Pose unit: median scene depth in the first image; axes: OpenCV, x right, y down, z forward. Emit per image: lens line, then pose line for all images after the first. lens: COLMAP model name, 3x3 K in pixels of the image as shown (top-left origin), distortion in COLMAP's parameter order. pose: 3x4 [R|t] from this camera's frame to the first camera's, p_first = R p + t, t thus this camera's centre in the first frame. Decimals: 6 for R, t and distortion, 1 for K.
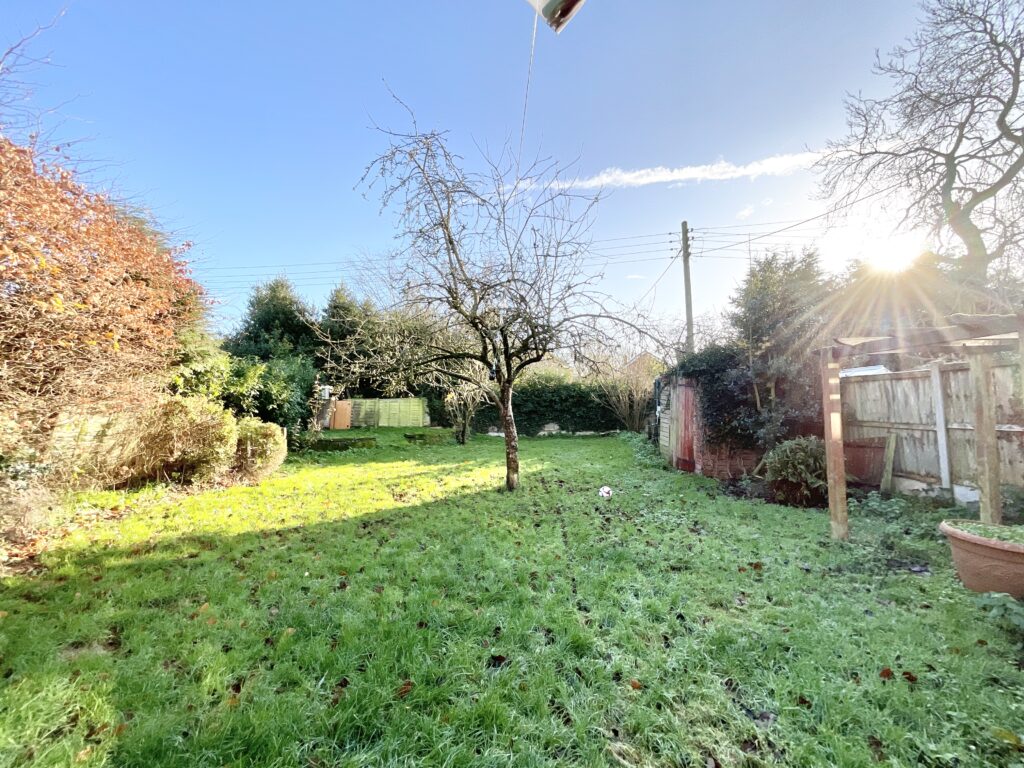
lens RADIAL K [[415.5, 0, 509.3], [0, 415.5, 380.4], [0, 0, 1]] dist [0.001463, -0.000325]
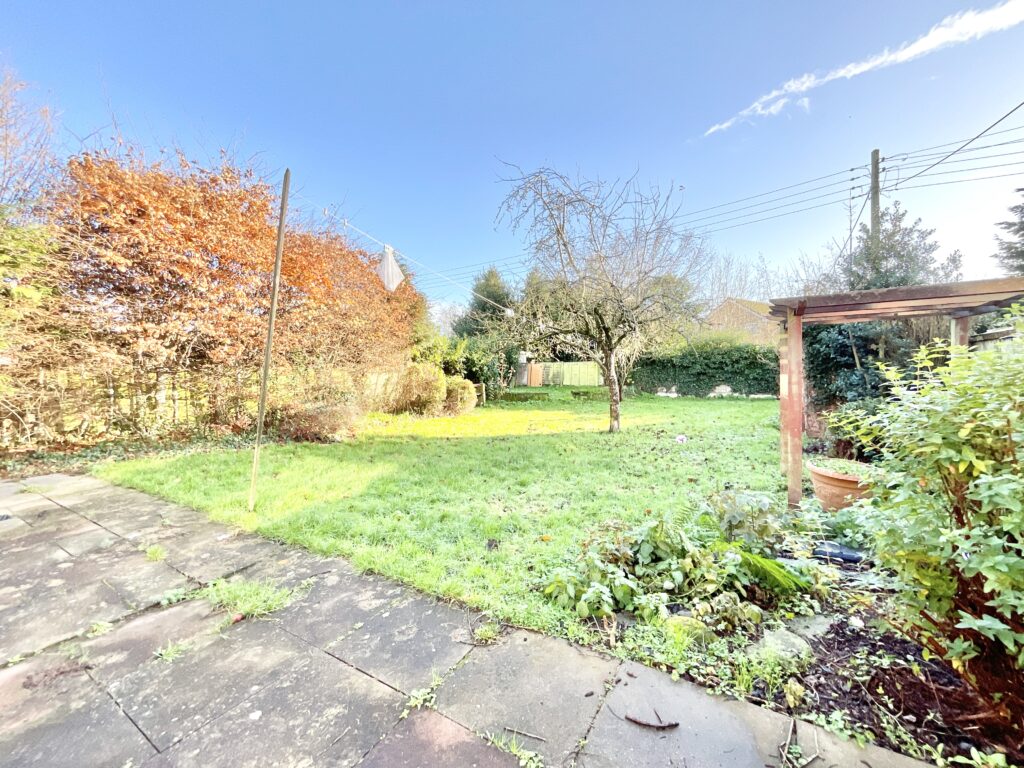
lens RADIAL K [[415.5, 0, 512.2], [0, 415.5, 382.3], [0, 0, 1]] dist [0.001463, -0.000325]
pose [[0.862624, 0.015877, -0.505597, 0.329576], [0.033322, 0.995553, 0.088116, -0.016423], [0.504747, -0.092858, 0.858259, -0.216447]]
